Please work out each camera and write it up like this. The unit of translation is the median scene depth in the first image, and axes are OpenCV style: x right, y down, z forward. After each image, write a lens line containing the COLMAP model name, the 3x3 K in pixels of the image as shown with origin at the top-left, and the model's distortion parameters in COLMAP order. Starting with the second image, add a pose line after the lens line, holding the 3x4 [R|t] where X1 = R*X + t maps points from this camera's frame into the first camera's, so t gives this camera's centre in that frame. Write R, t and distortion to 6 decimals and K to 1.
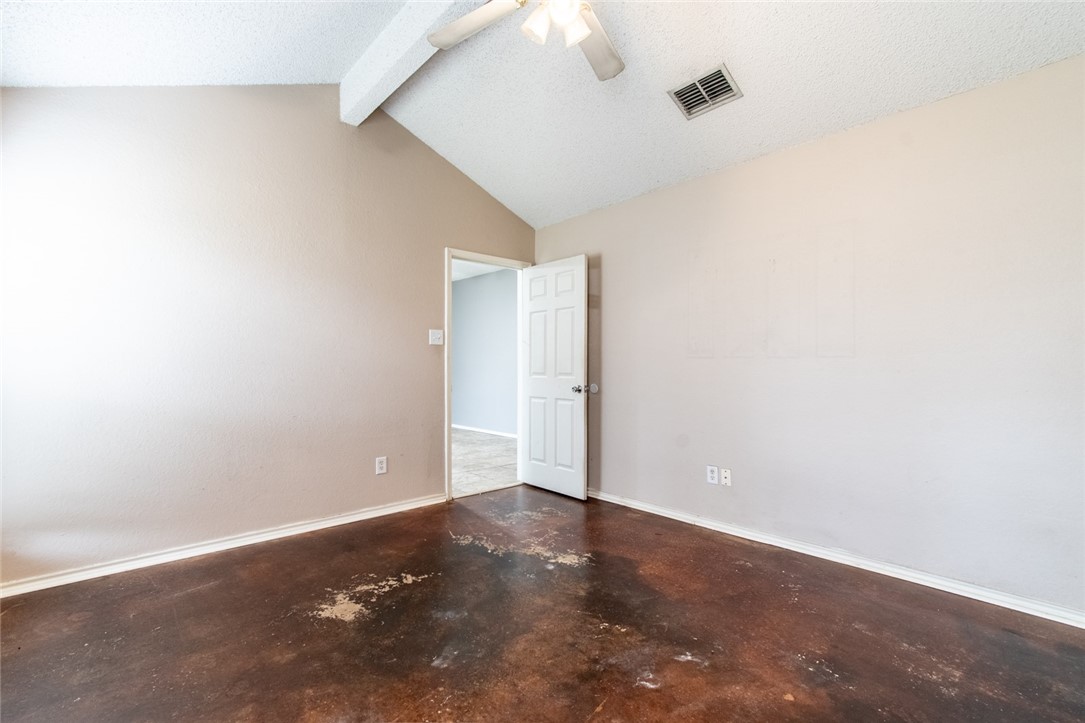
lens RADIAL K [[483.6, 0, 538.6], [0, 483.6, 364.3], [0, 0, 1]] dist [0.002808, -0.000189]
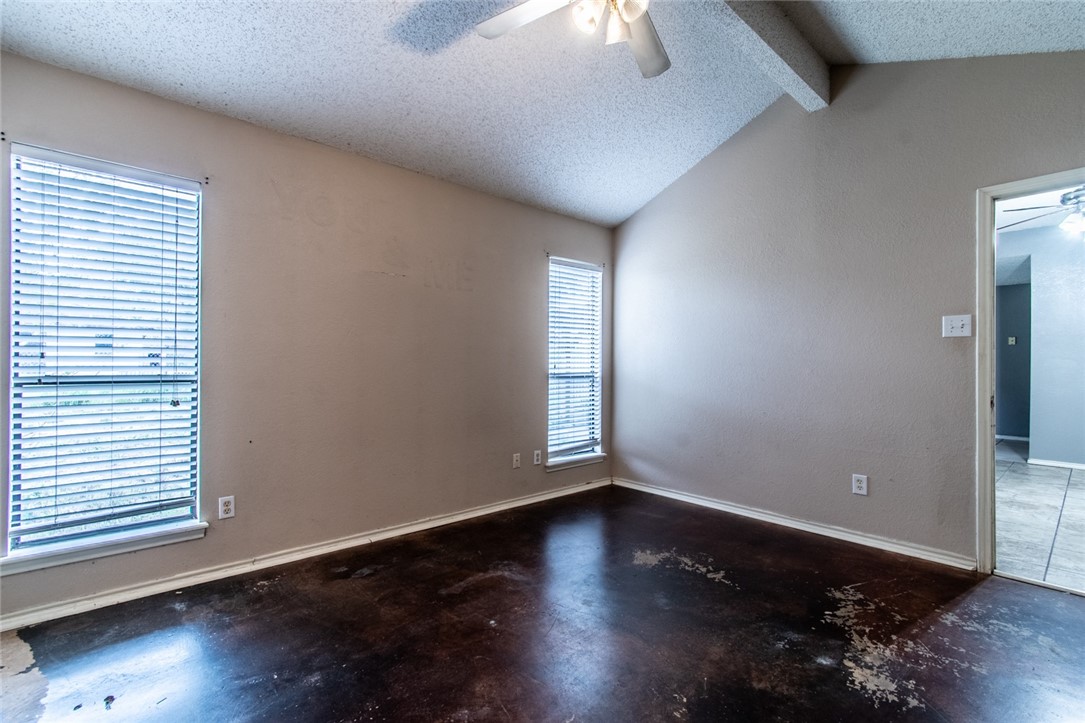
lens RADIAL K [[483.6, 0, 537.5], [0, 483.6, 362.5], [0, 0, 1]] dist [0.002808, -0.000189]
pose [[-0.021871, -0.007168, -0.999735, 0.642625], [0.000564, 0.999974, -0.007182, 0.000990], [0.999761, -0.000721, -0.021866, 0.543216]]
